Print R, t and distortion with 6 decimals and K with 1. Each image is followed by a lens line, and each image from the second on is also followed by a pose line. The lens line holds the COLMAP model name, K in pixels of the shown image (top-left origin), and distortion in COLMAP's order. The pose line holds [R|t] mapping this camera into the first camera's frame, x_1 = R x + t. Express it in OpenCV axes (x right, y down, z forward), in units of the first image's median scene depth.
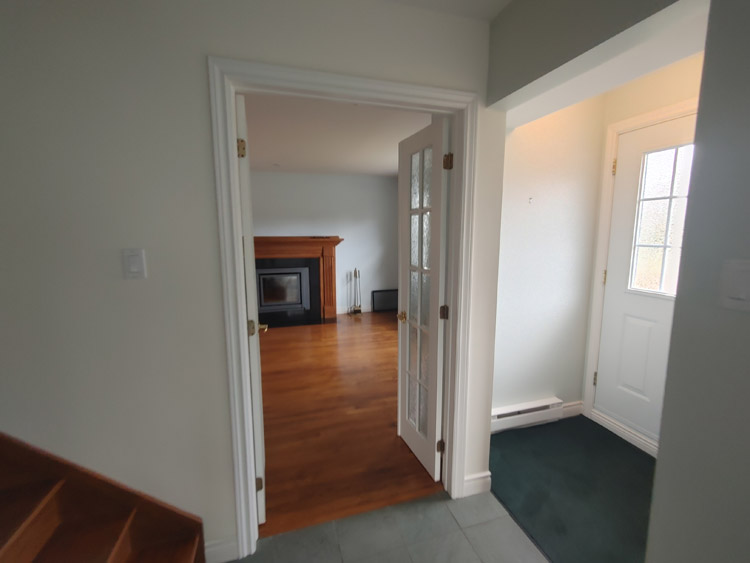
lens RADIAL K [[335.1, 0, 372.9], [0, 335.1, 283.0], [0, 0, 1]] dist [-0.000877, -0.000385]
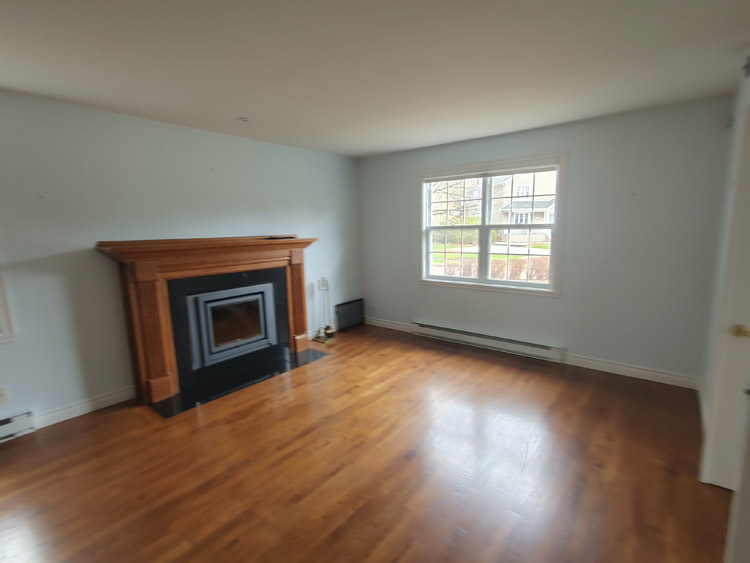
lens RADIAL K [[354.3, 0, 361.4], [0, 354.3, 290.9], [0, 0, 1]] dist [-0.001219, 0.000771]
pose [[0.830573, -0.112157, 0.545499, -0.428035], [0.102019, 0.993577, 0.048950, -0.045925], [-0.547485, 0.014995, 0.836681, 0.304869]]
